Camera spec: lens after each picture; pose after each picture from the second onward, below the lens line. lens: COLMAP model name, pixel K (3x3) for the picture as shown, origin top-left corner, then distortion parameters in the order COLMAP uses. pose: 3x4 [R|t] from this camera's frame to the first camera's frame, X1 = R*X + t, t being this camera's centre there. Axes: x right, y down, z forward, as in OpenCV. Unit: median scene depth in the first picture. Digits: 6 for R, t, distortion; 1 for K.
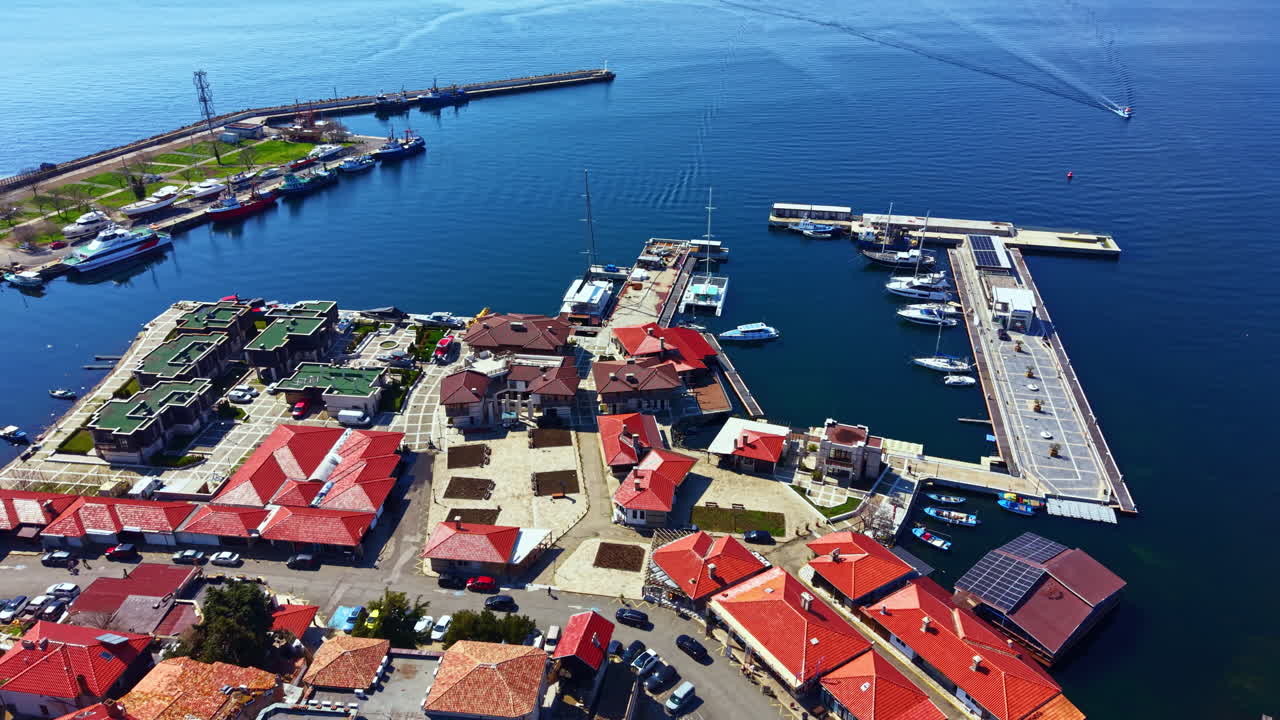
lens RADIAL K [[911.0, 0, 640.0], [0, 911.0, 360.0], [0, 0, 1]] dist [0.060941, -0.082456]
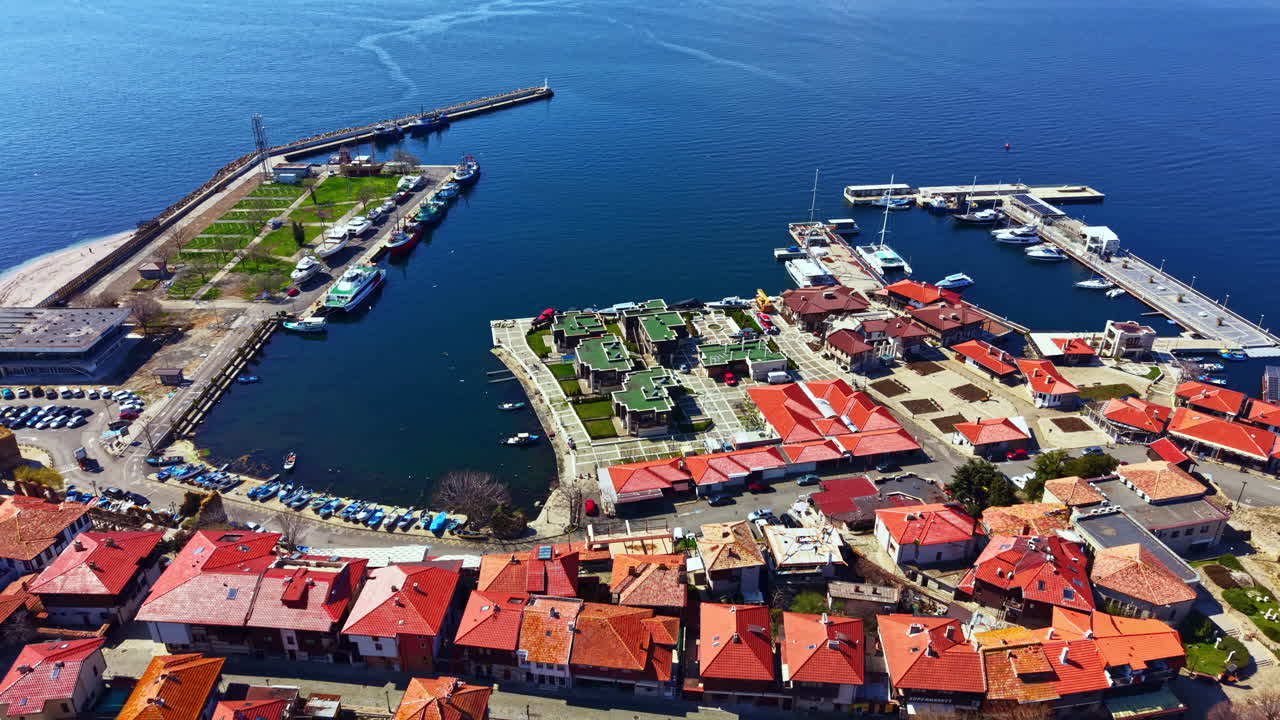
lens RADIAL K [[911.0, 0, 640.0], [0, 911.0, 360.0], [0, 0, 1]] dist [0.060941, -0.082456]
pose [[0.942126, -0.152517, 0.298560, -0.595308], [0.153189, 0.987967, 0.021298, -0.011576], [-0.298216, 0.025671, 0.954153, -0.100628]]
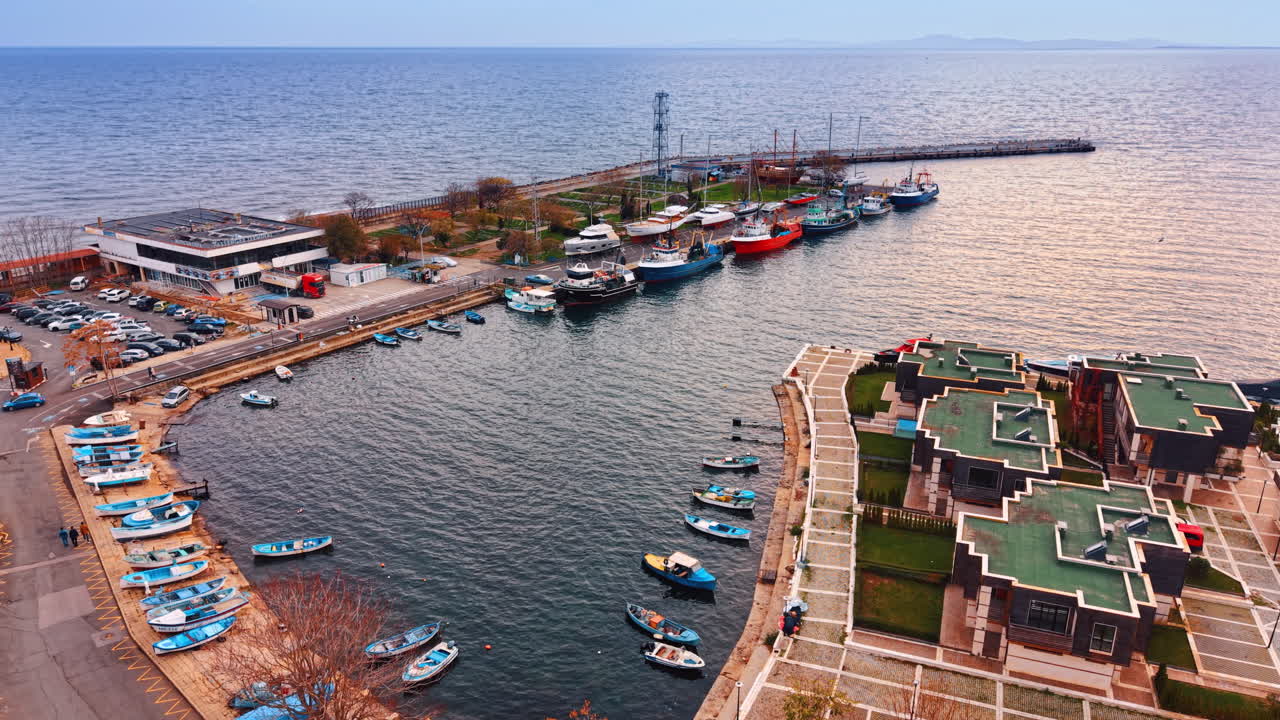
lens RADIAL K [[911.0, 0, 640.0], [0, 911.0, 360.0], [0, 0, 1]] dist [0.060941, -0.082456]
pose [[0.971060, 0.070767, -0.228112, -0.419300], [-0.102981, 0.985811, -0.132557, 0.031030], [0.215495, 0.152212, 0.964569, 0.371108]]
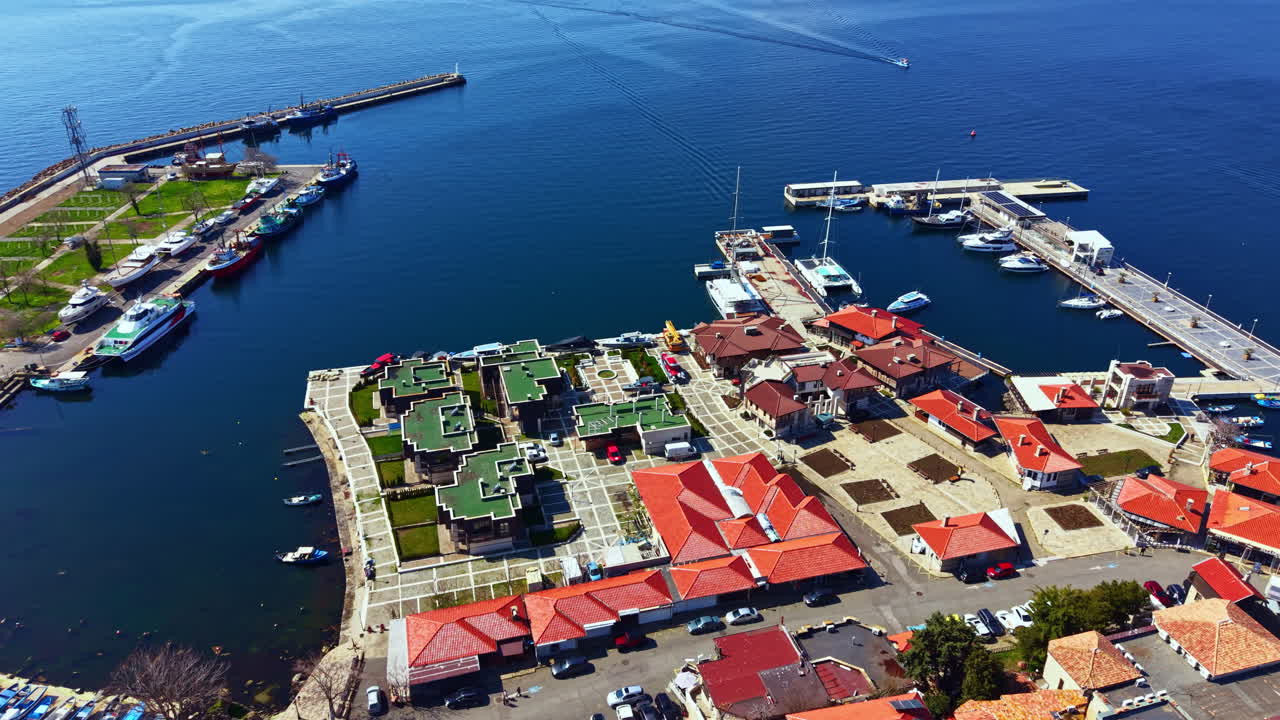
lens RADIAL K [[911.0, 0, 640.0], [0, 911.0, 360.0], [0, 0, 1]] dist [0.060941, -0.082456]
pose [[0.929124, -0.173458, 0.326559, -0.438663], [0.172007, 0.984524, 0.033554, -0.045444], [-0.327326, 0.024994, 0.944581, 0.090243]]
